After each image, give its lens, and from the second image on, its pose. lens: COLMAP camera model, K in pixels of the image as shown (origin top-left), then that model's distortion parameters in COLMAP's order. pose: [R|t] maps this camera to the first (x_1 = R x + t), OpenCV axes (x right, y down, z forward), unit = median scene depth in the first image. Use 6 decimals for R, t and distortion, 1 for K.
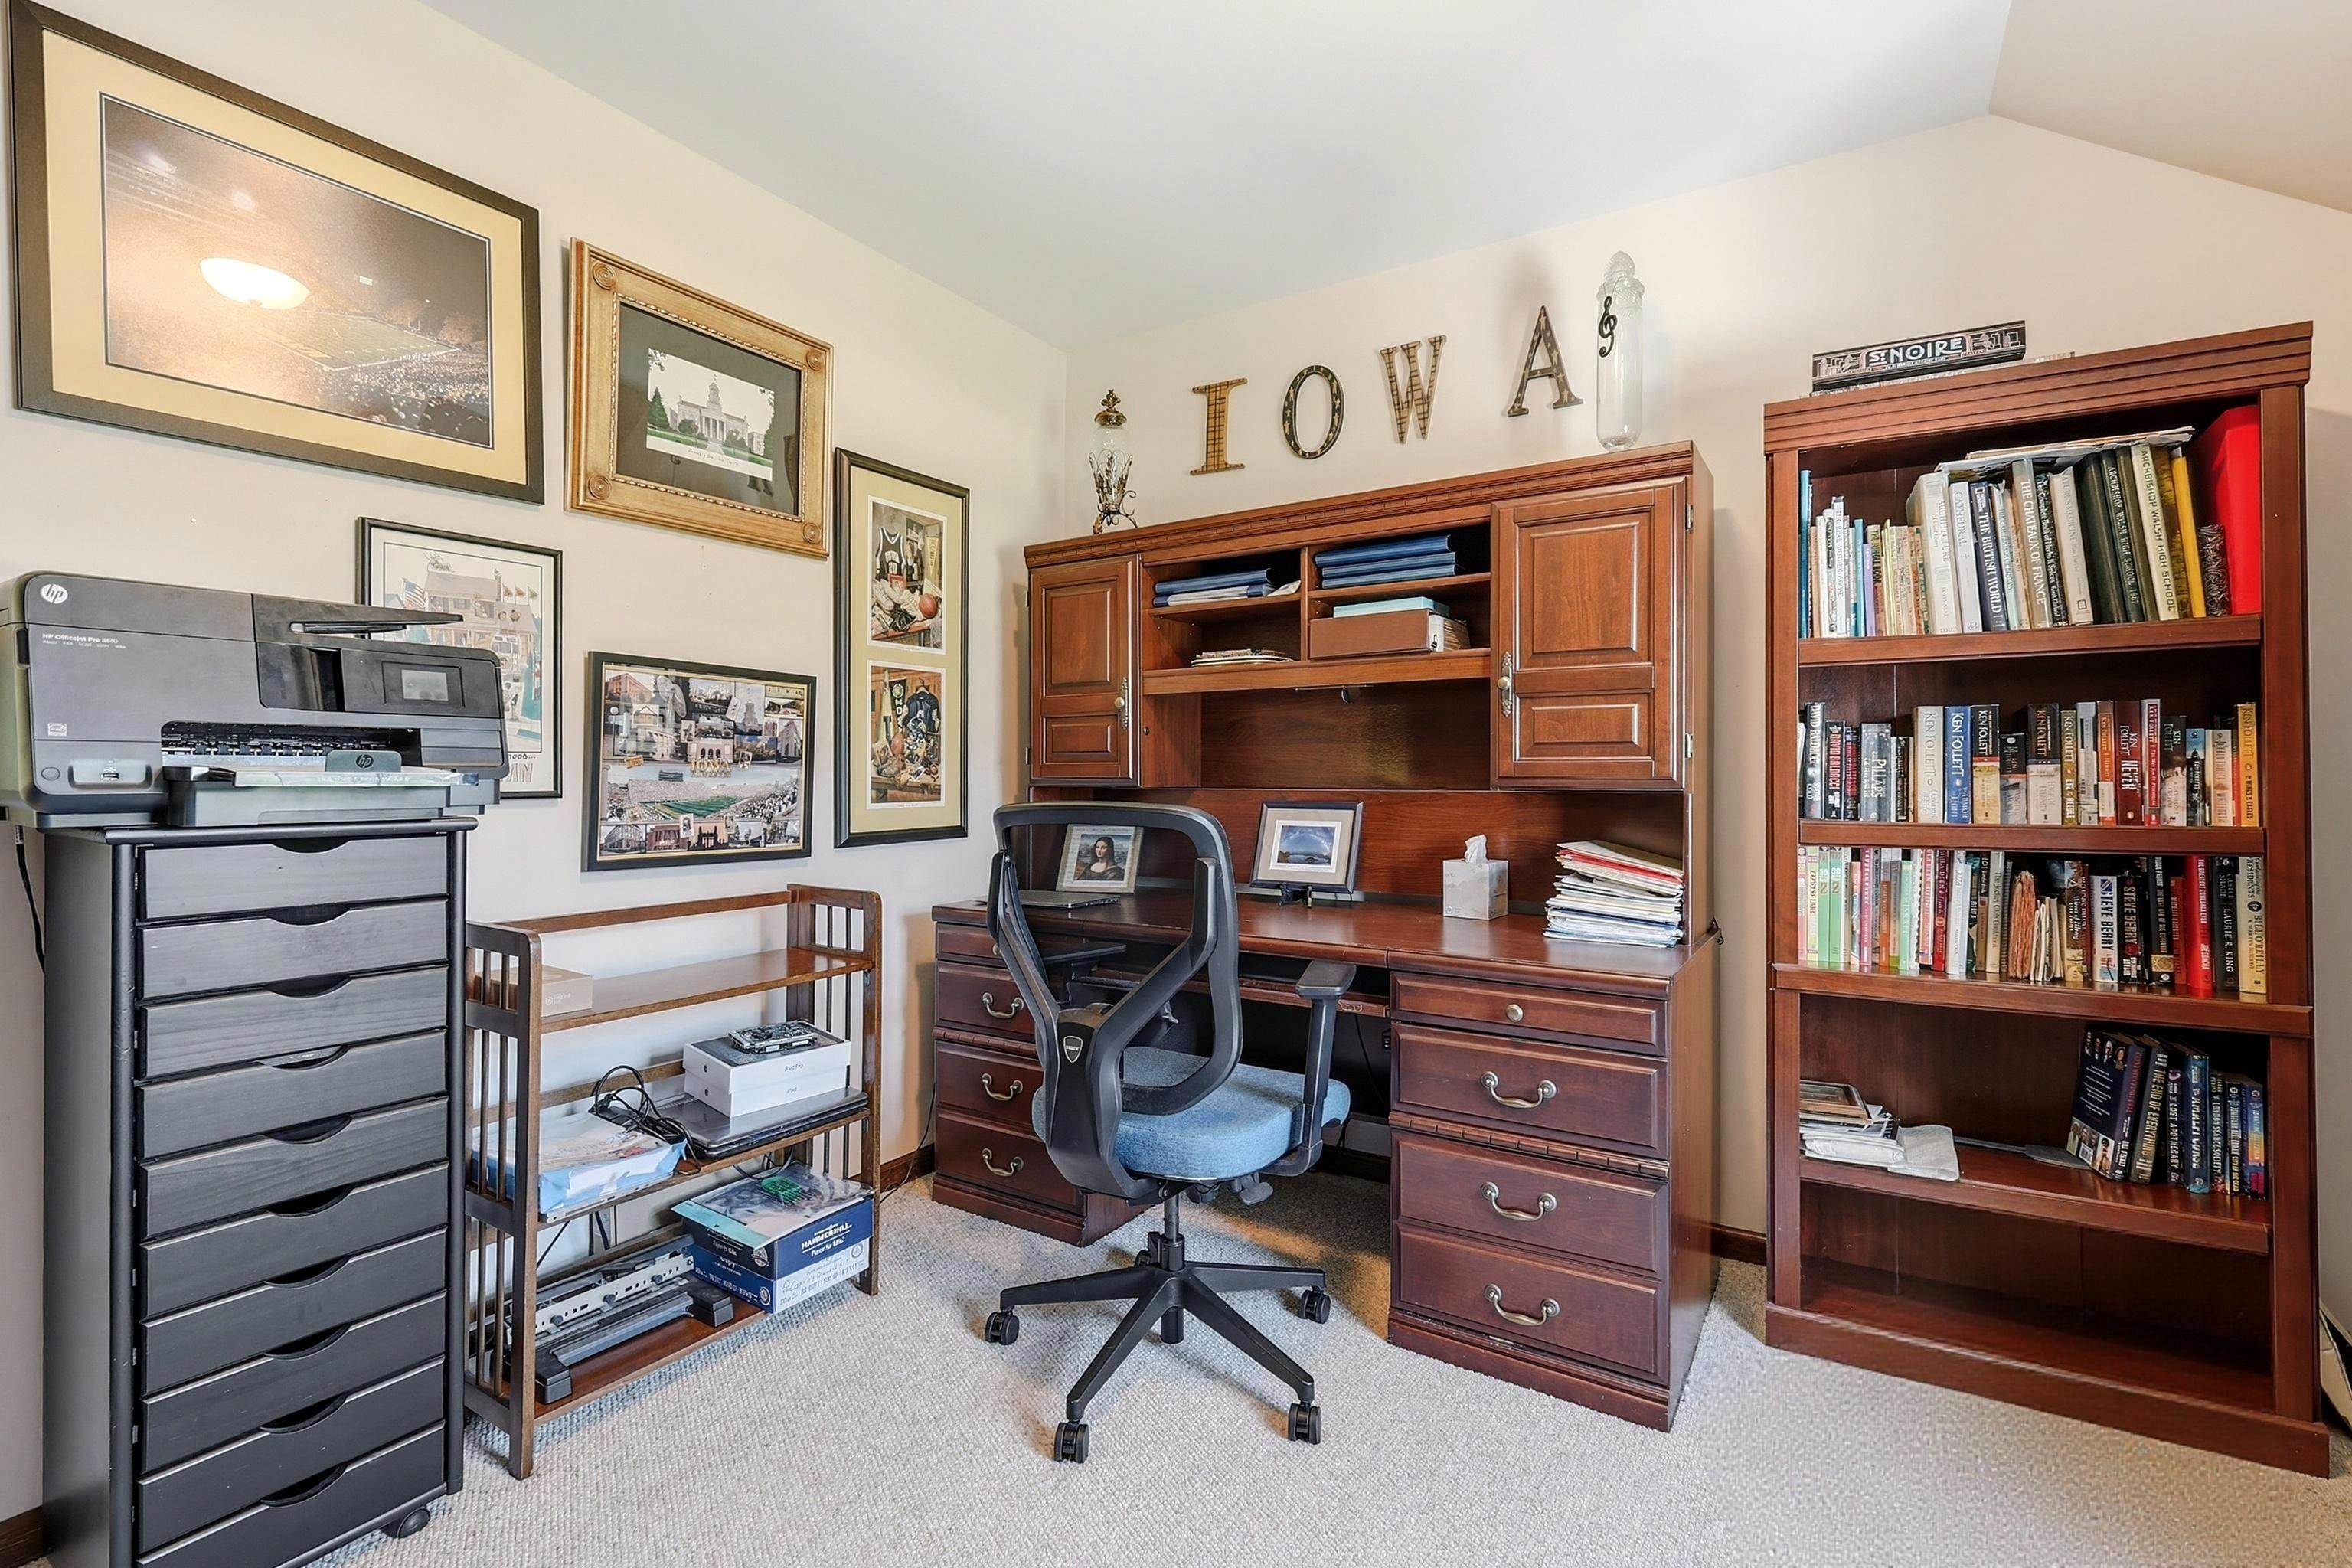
lens RADIAL K [[1072.5, 0, 1164.8], [0, 1072.5, 775.6], [0, 0, 1]] dist [0.002220, 0.000846]
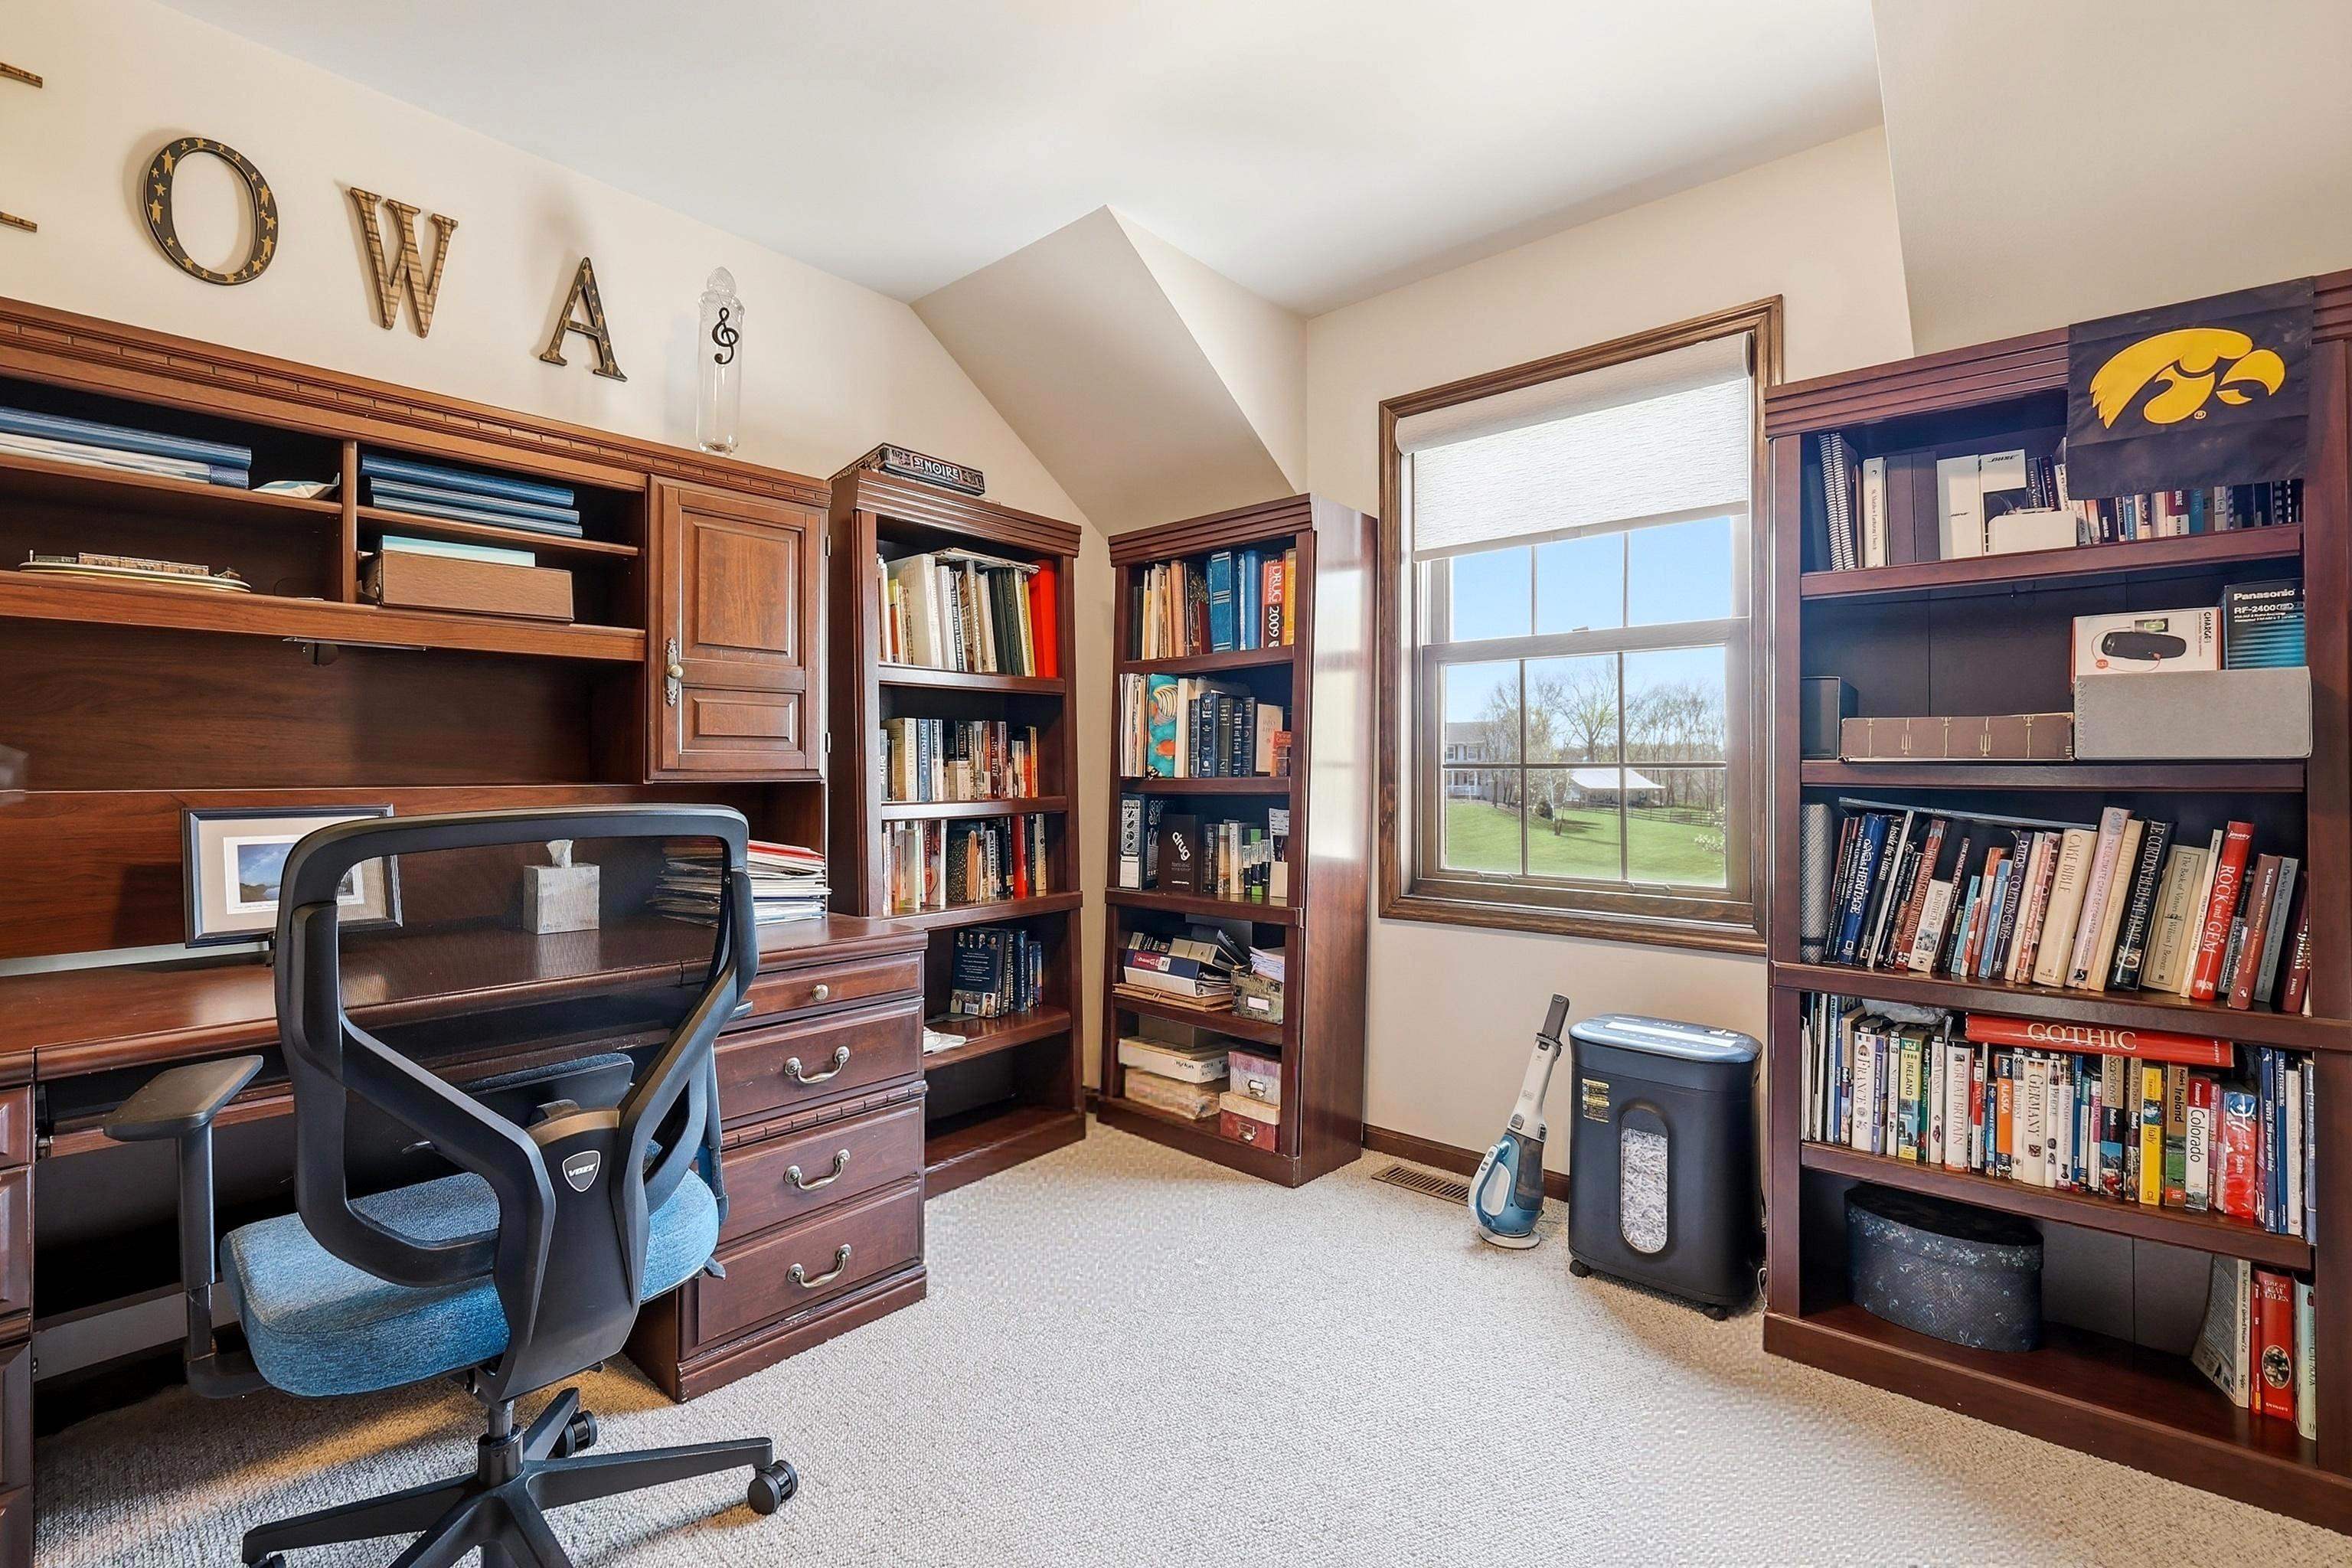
lens RADIAL K [[1072.5, 0, 1166.8], [0, 1072.5, 773.2], [0, 0, 1]] dist [0.002220, 0.000846]
pose [[0.136561, -0.004532, 0.990621, -0.608371], [0.001754, 0.999989, 0.004333, 0.001359], [-0.990630, 0.001146, 0.136568, 0.469146]]
